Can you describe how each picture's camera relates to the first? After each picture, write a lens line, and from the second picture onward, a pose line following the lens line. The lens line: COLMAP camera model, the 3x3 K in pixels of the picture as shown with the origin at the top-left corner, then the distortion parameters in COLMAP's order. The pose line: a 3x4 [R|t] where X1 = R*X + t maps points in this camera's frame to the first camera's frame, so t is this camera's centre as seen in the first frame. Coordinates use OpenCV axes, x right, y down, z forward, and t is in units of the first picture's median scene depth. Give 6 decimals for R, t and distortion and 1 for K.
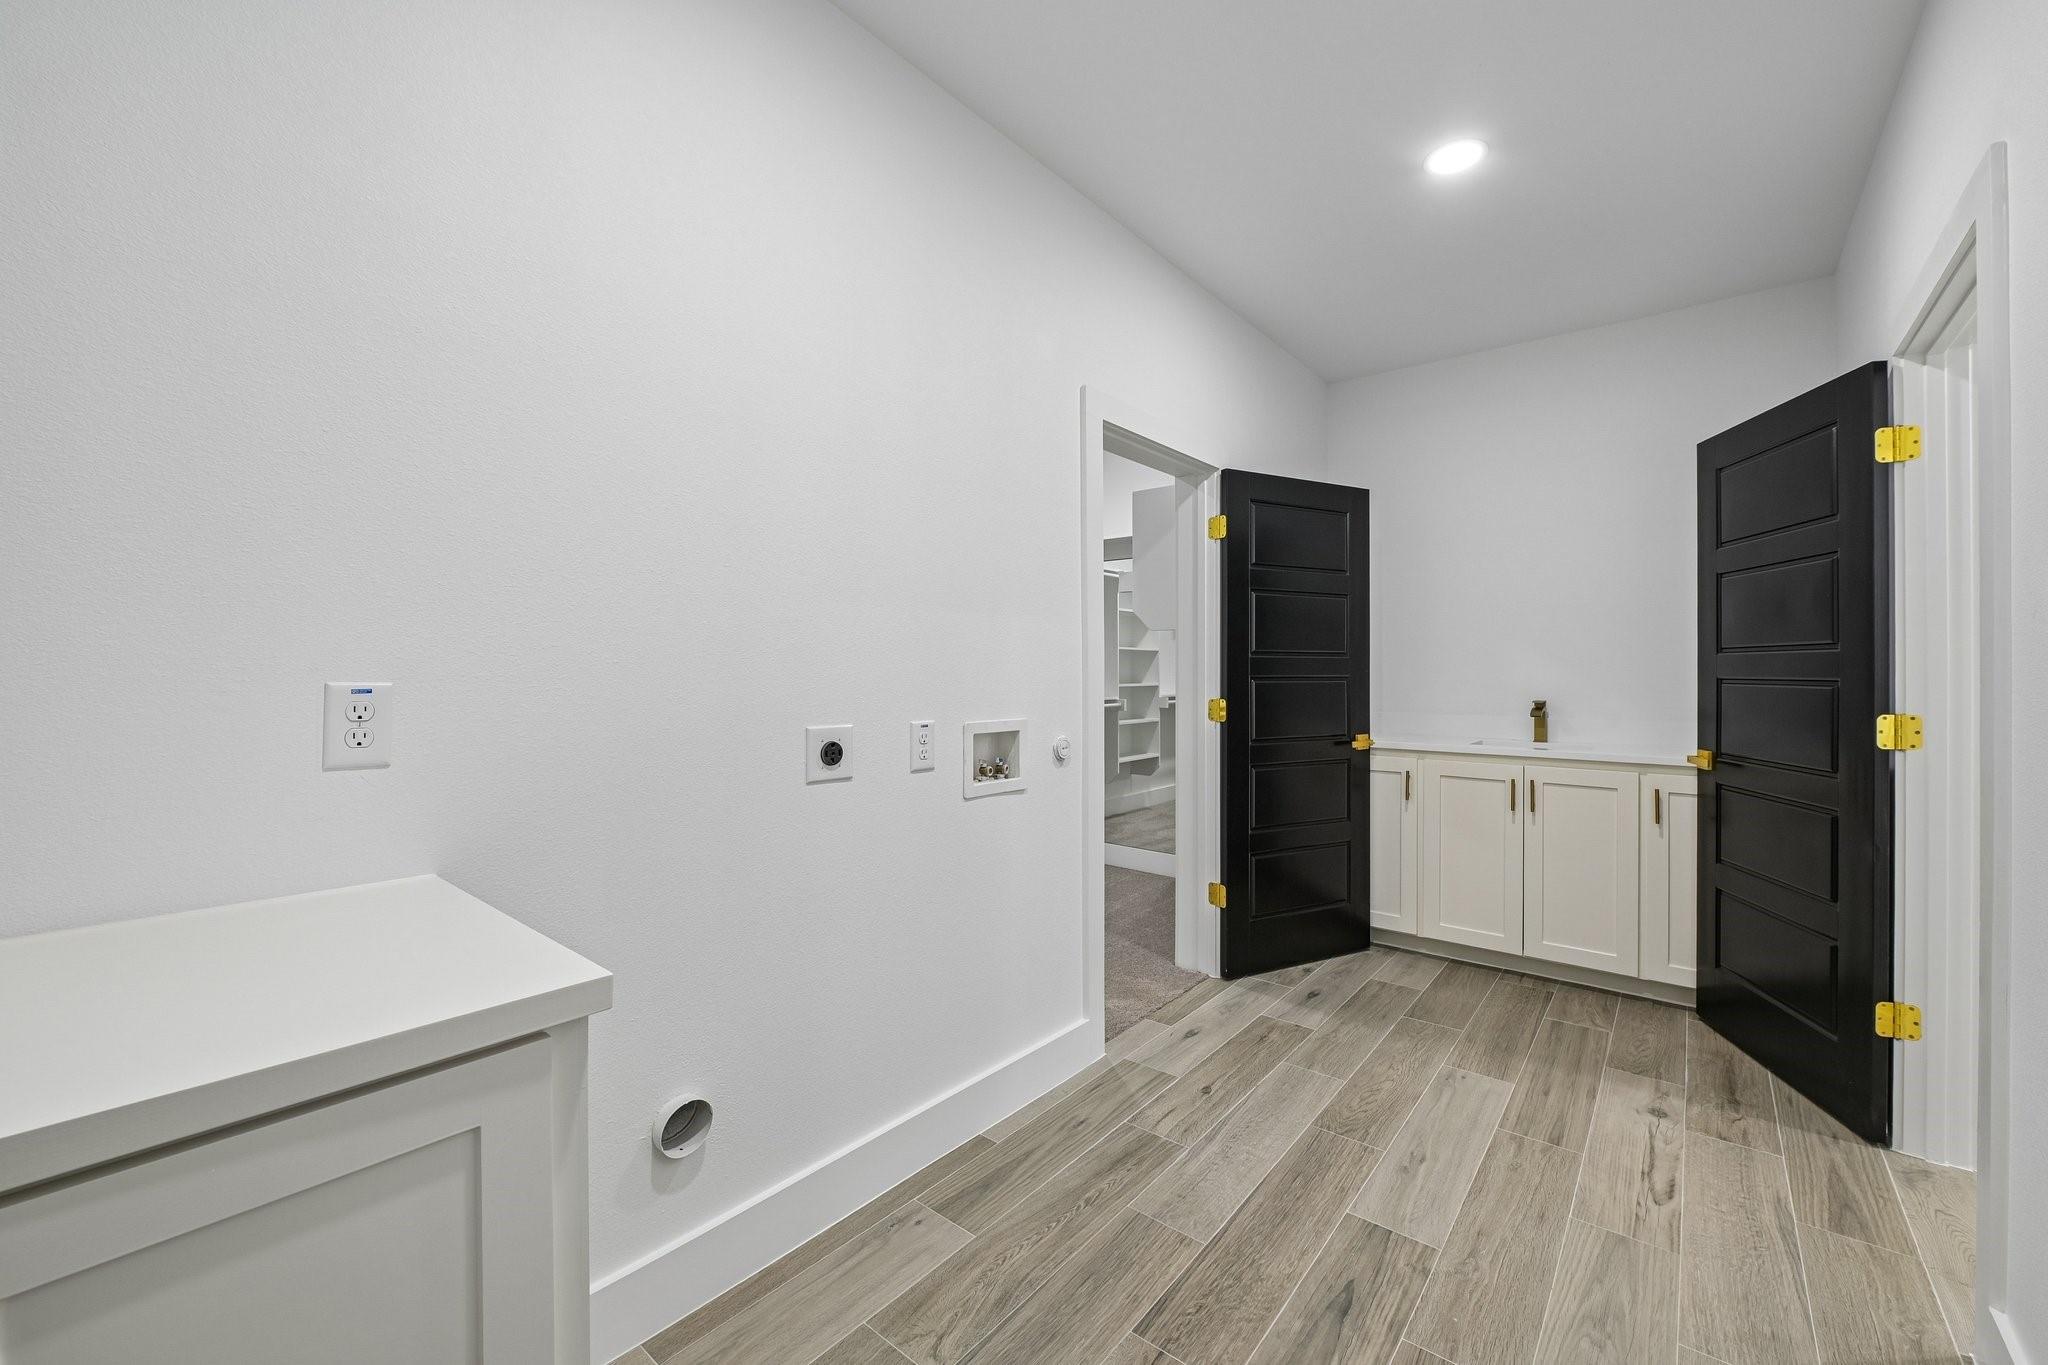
lens RADIAL K [[817.3, 0, 1028.0], [0, 817.3, 678.8], [0, 0, 1]] dist [-0.009017, -0.000207]
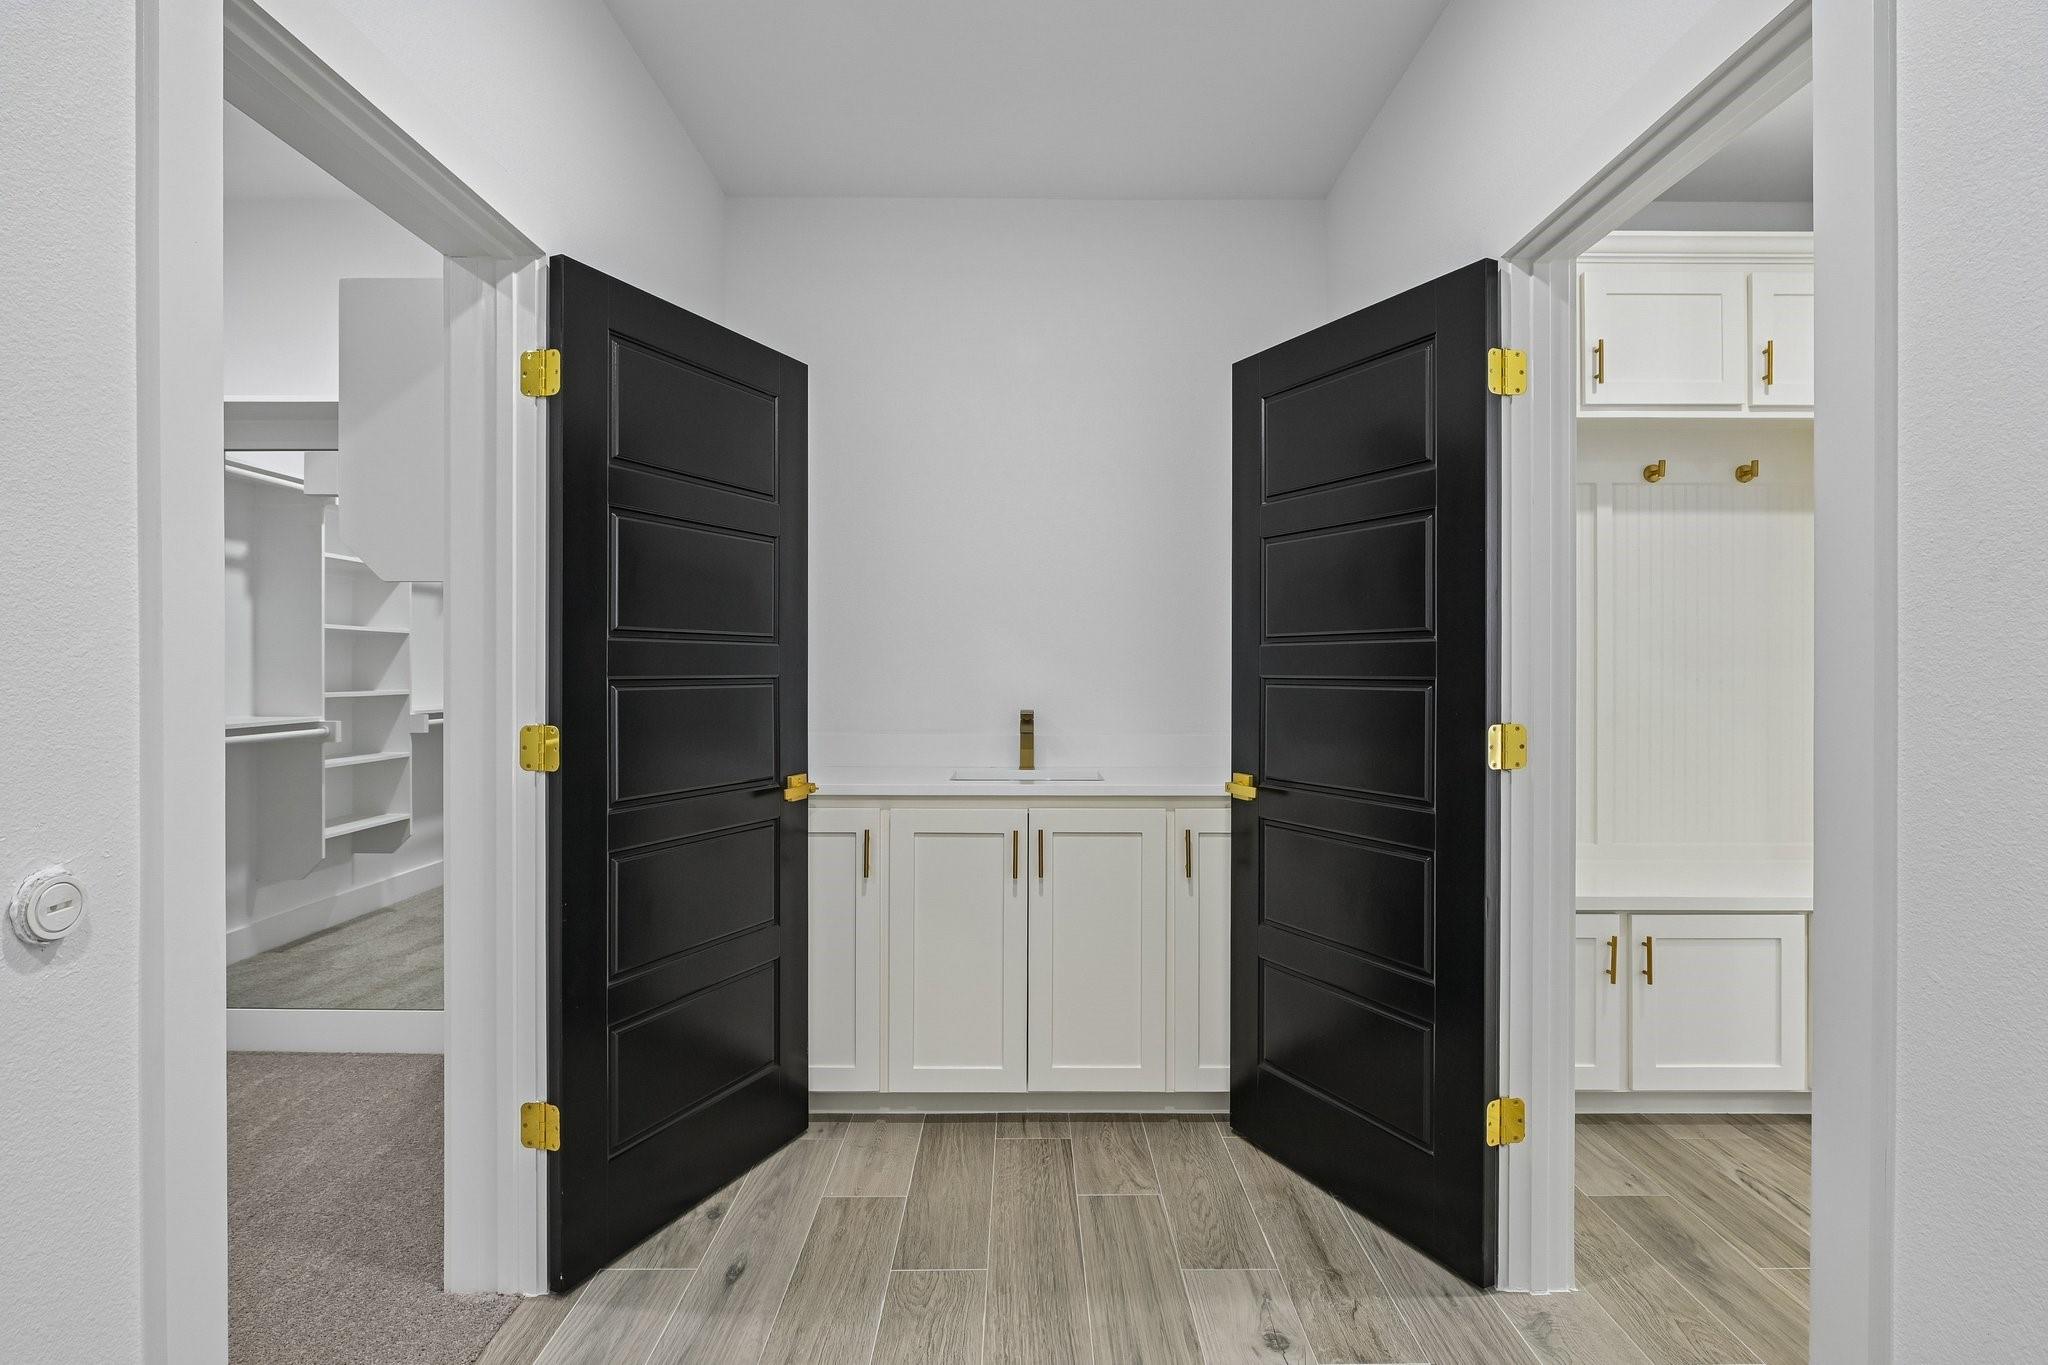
lens RADIAL K [[1037.6, 0, 1024.4], [0, 1037.6, 663.4], [0, 0, 1]] dist [-0.005229, -0.000067]
pose [[0.770920, 0.002496, 0.636927, 0.059307], [0.006471, 0.999910, -0.011750, -0.003189], [-0.636899, 0.013180, 0.770834, 0.331241]]
